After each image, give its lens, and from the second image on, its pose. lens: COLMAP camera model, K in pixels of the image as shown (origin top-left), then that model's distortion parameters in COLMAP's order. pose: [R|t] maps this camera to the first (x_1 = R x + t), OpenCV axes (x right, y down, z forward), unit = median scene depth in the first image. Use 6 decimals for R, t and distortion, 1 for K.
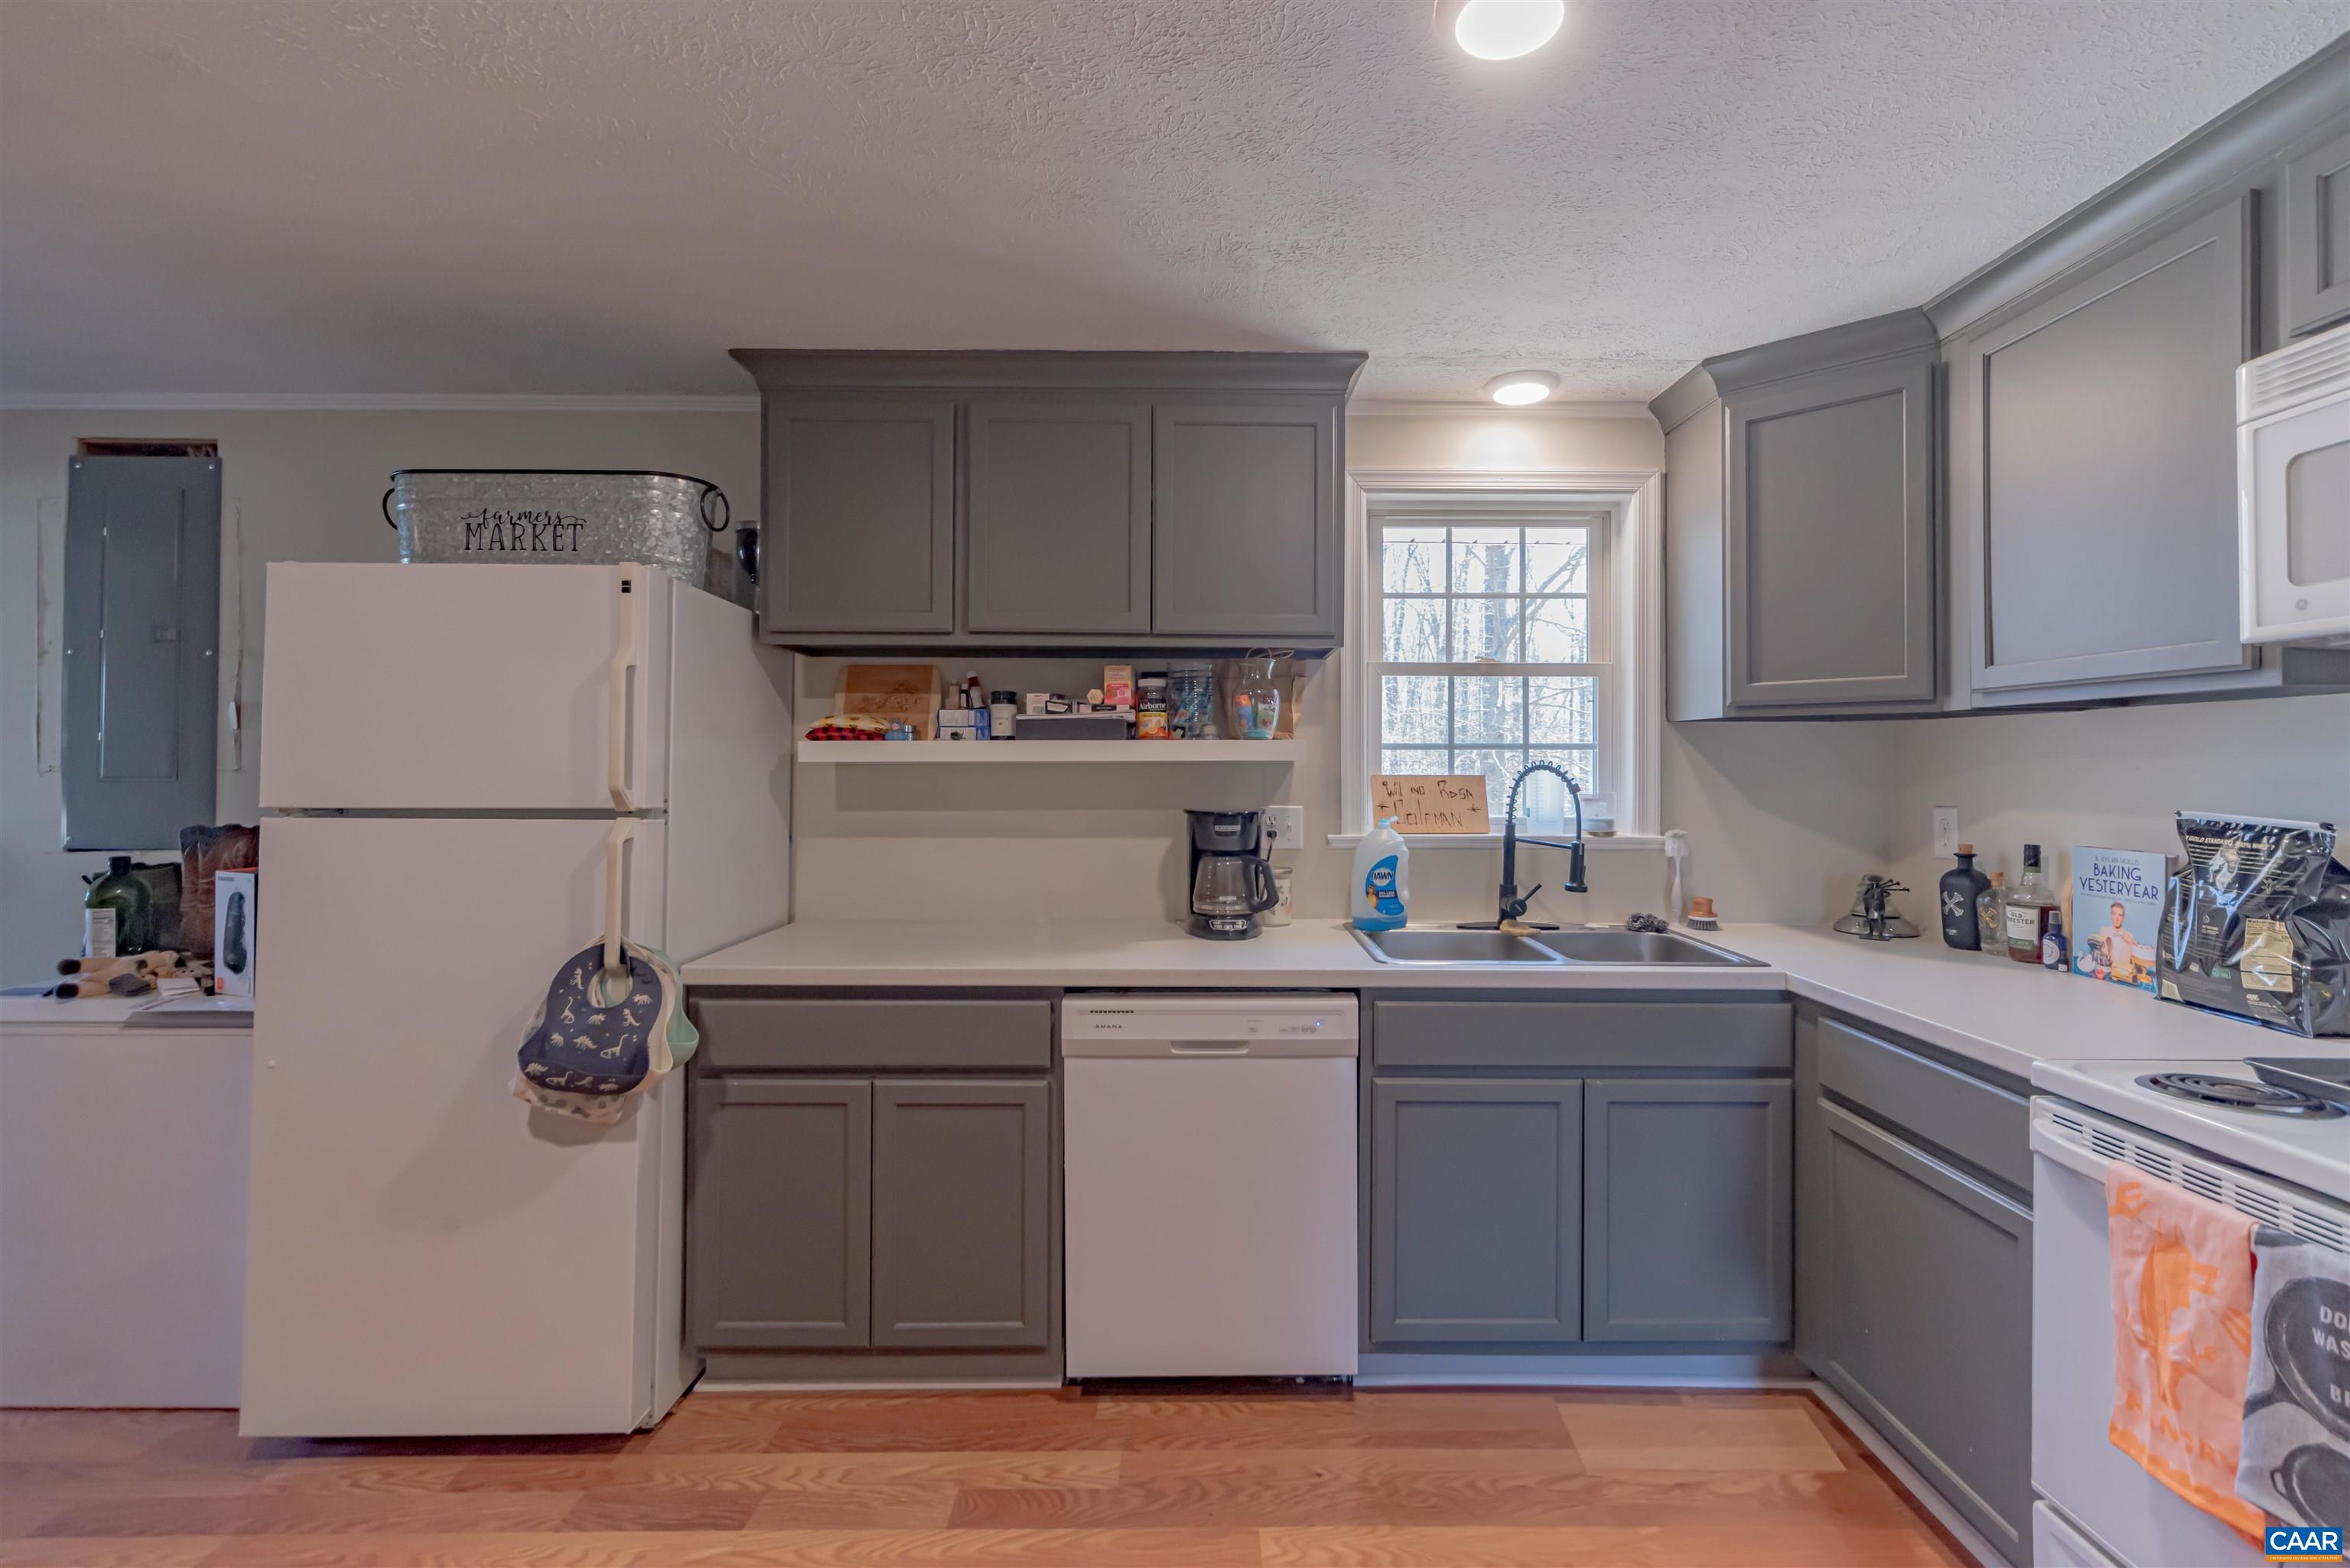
lens RADIAL K [[1051.9, 0, 1212.0], [0, 1051.9, 756.9], [0, 0, 1]] dist [0.001500, -0.000307]
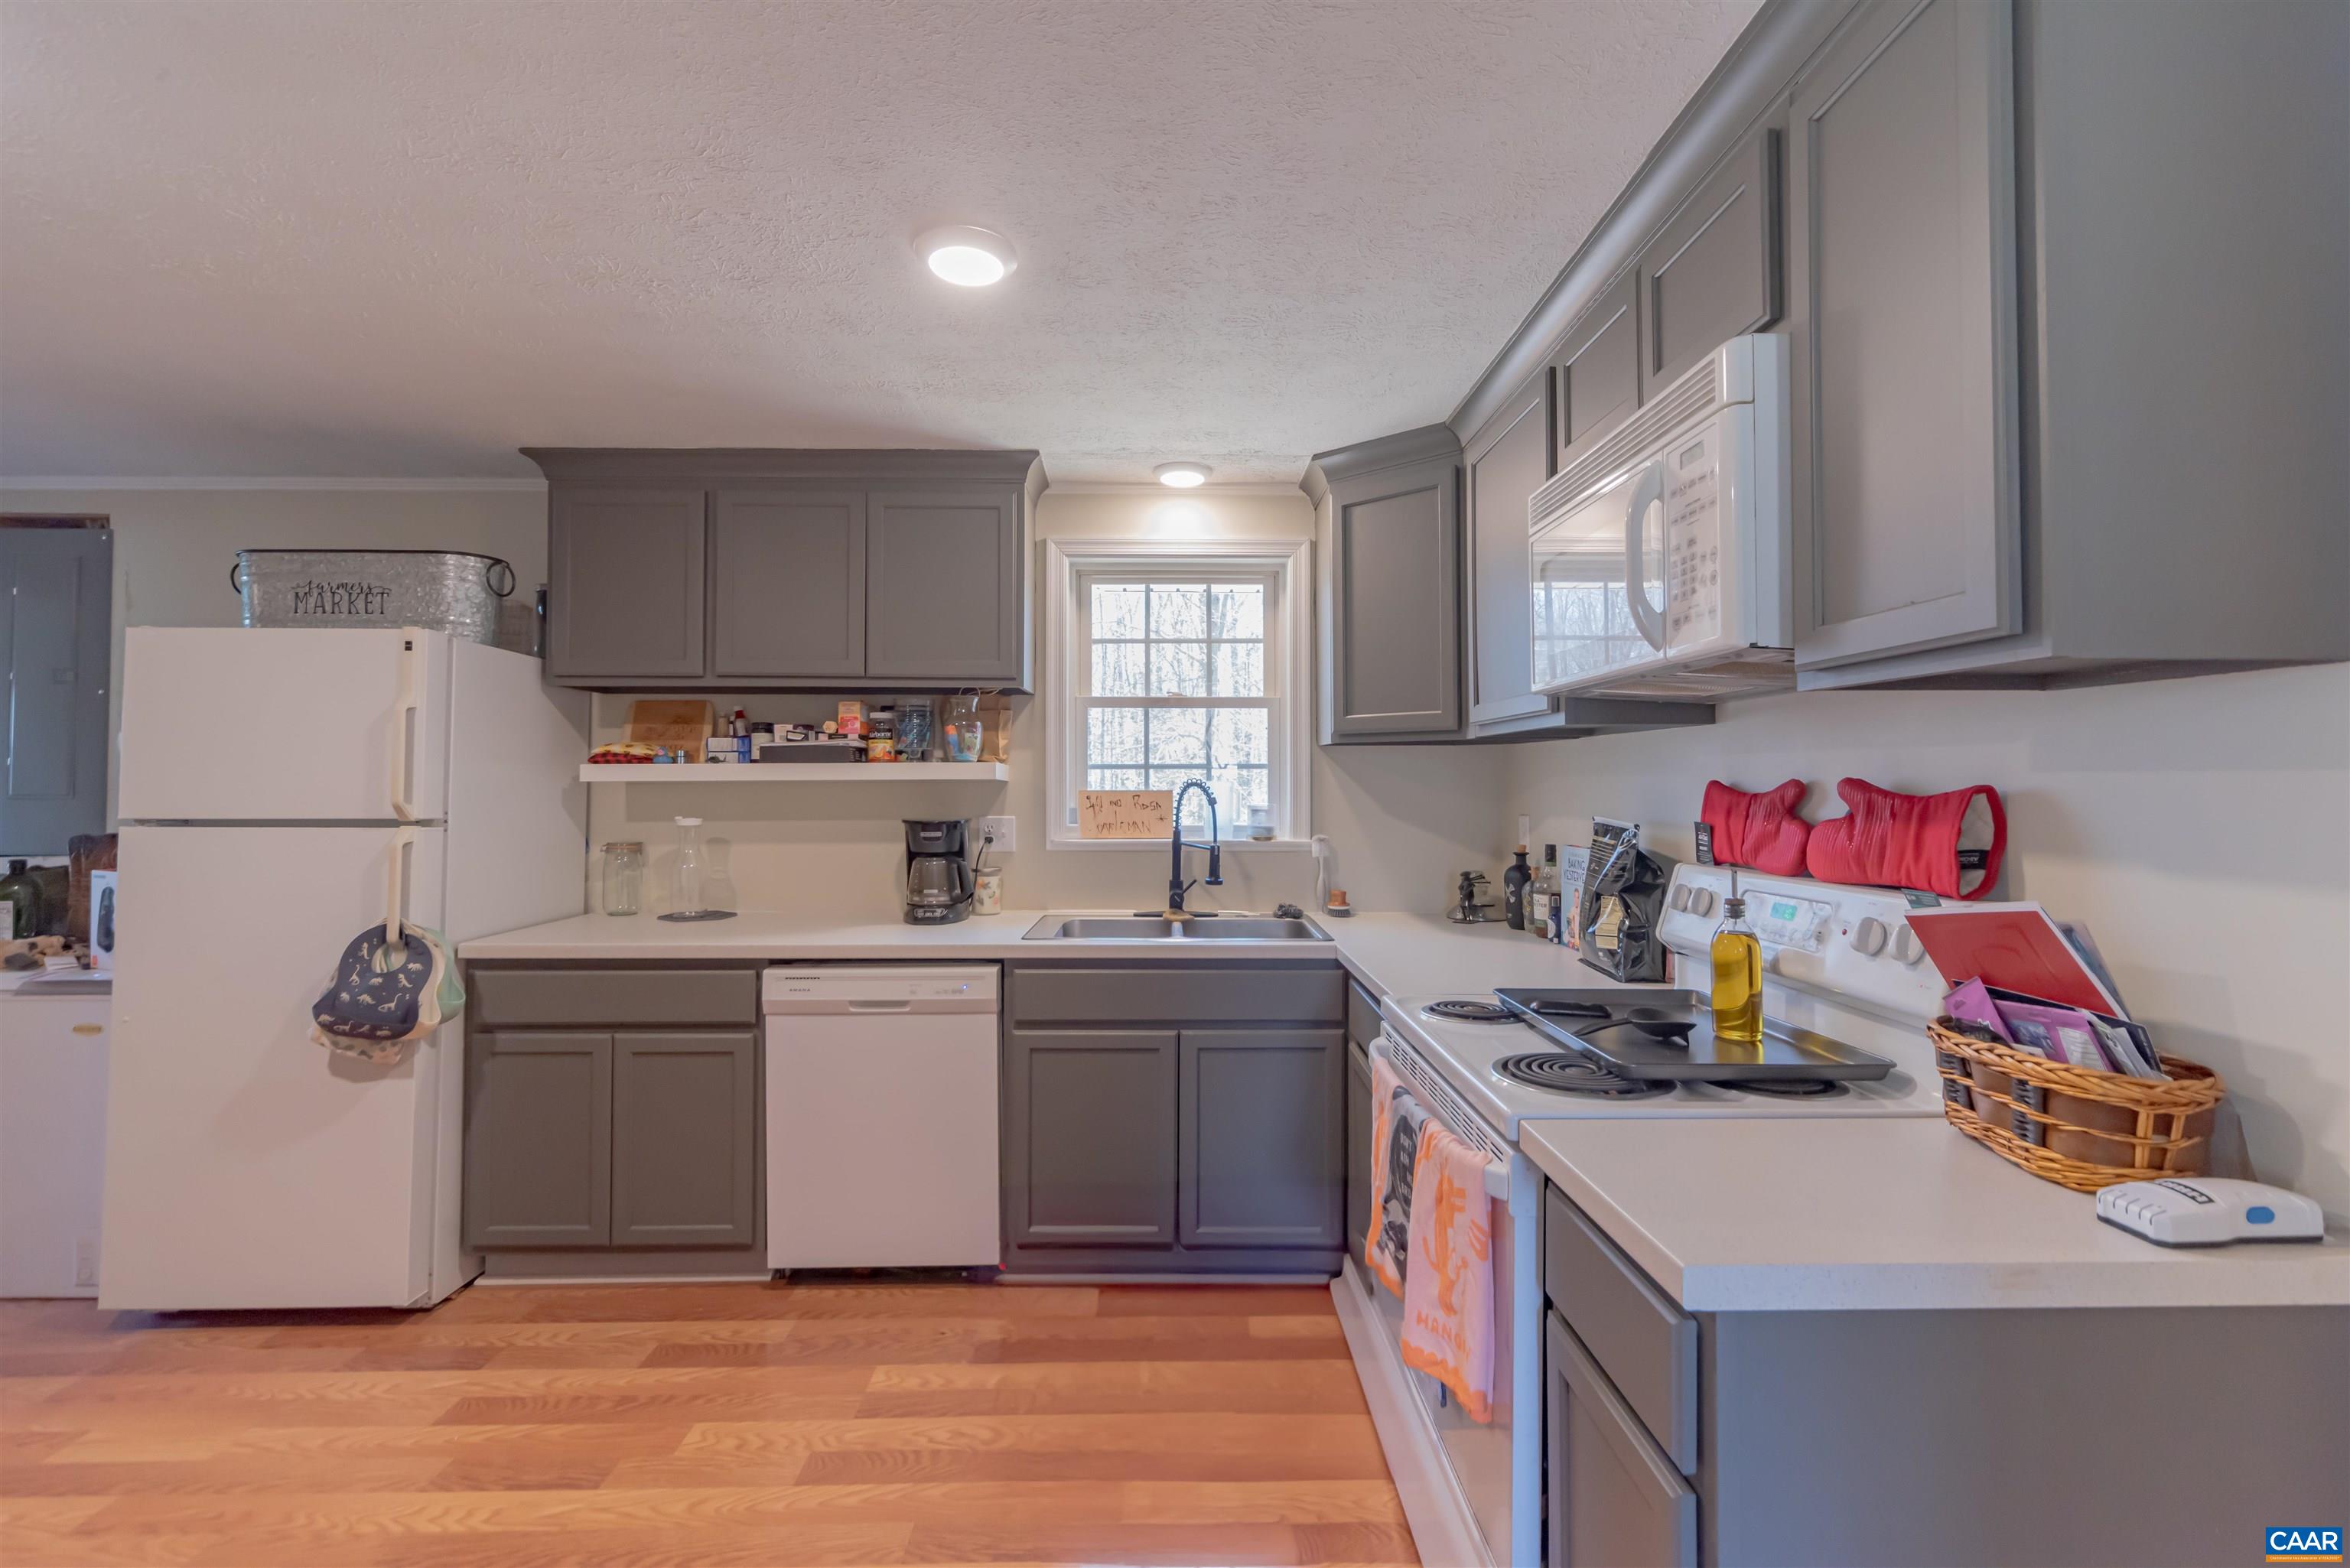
lens RADIAL K [[1041.8, 0, 1186.9], [0, 1041.8, 763.6], [0, 0, 1]] dist [0.000773, -0.000448]
pose [[0.999946, -0.002709, 0.010047, 0.340543], [0.002787, 0.999966, -0.007816, -0.005084], [-0.010026, 0.007844, 0.999919, -0.250010]]
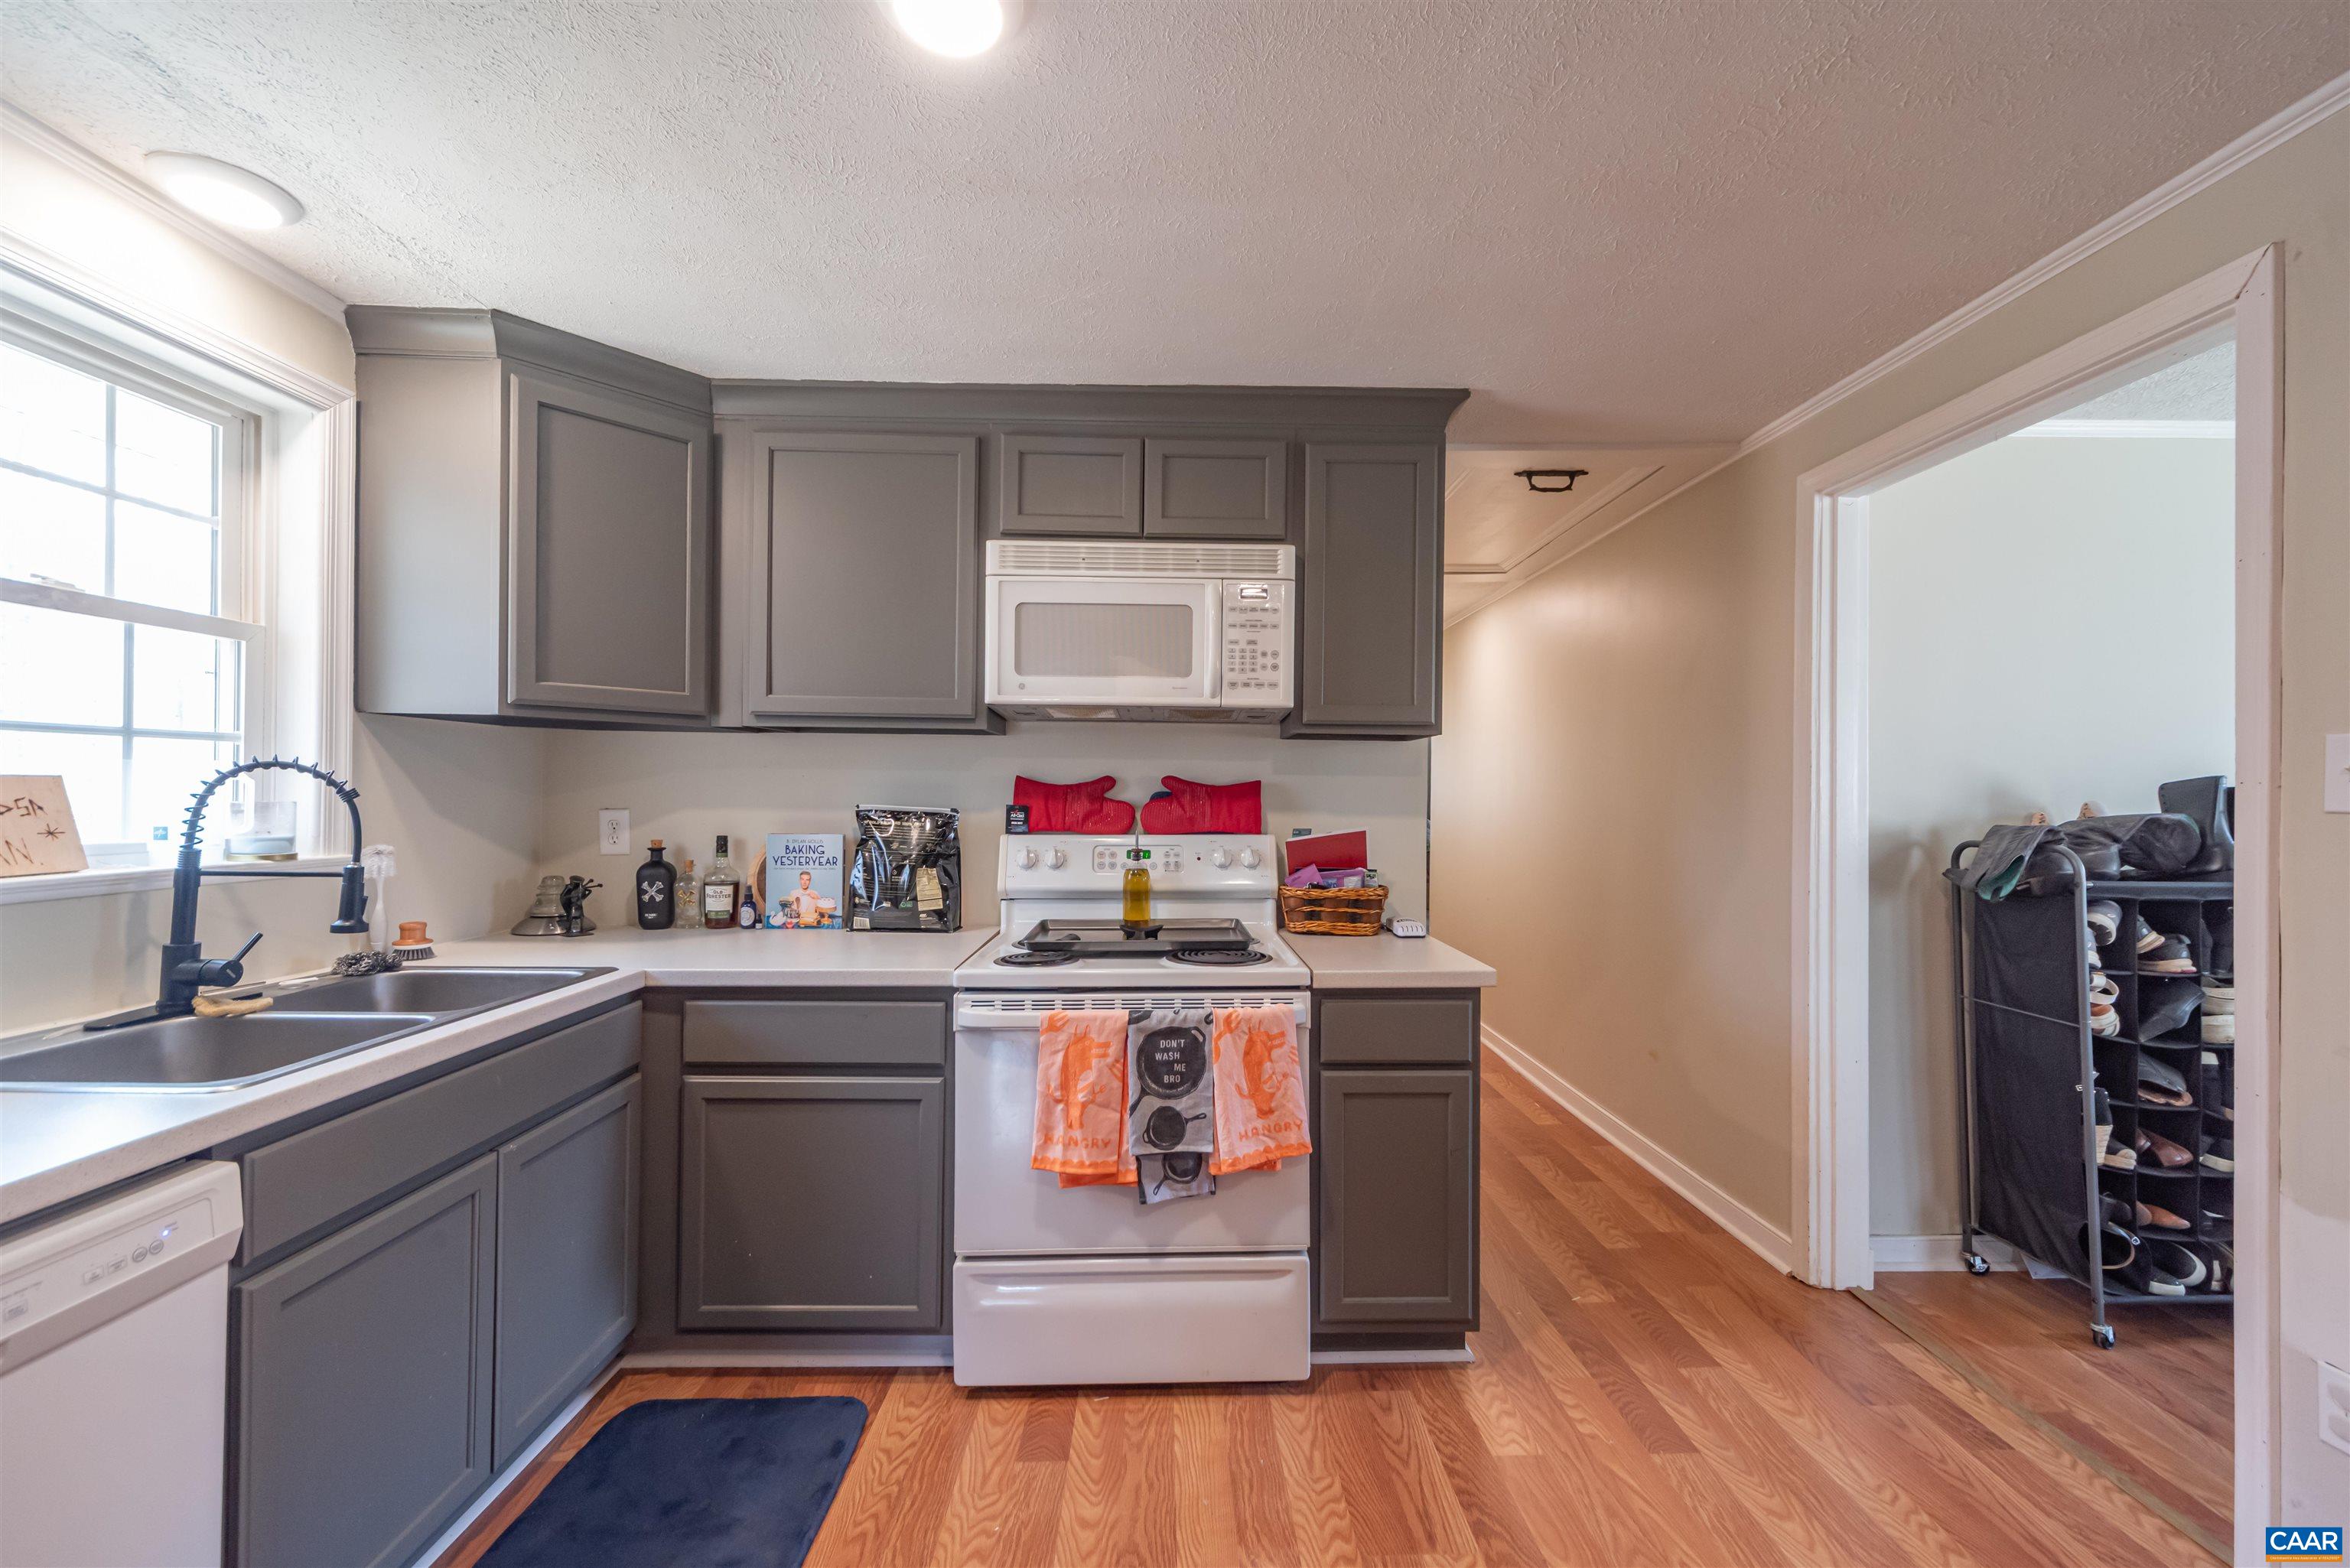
lens RADIAL K [[933.0, 0, 1173.3], [0, 933.0, 789.1], [0, 0, 1]] dist [0.001109, 0.000148]
pose [[-0.000403, -0.000789, 1.000000, -0.358275], [-0.018336, 0.999832, 0.000782, 0.016777], [-0.999832, -0.018336, -0.000418, 0.468338]]
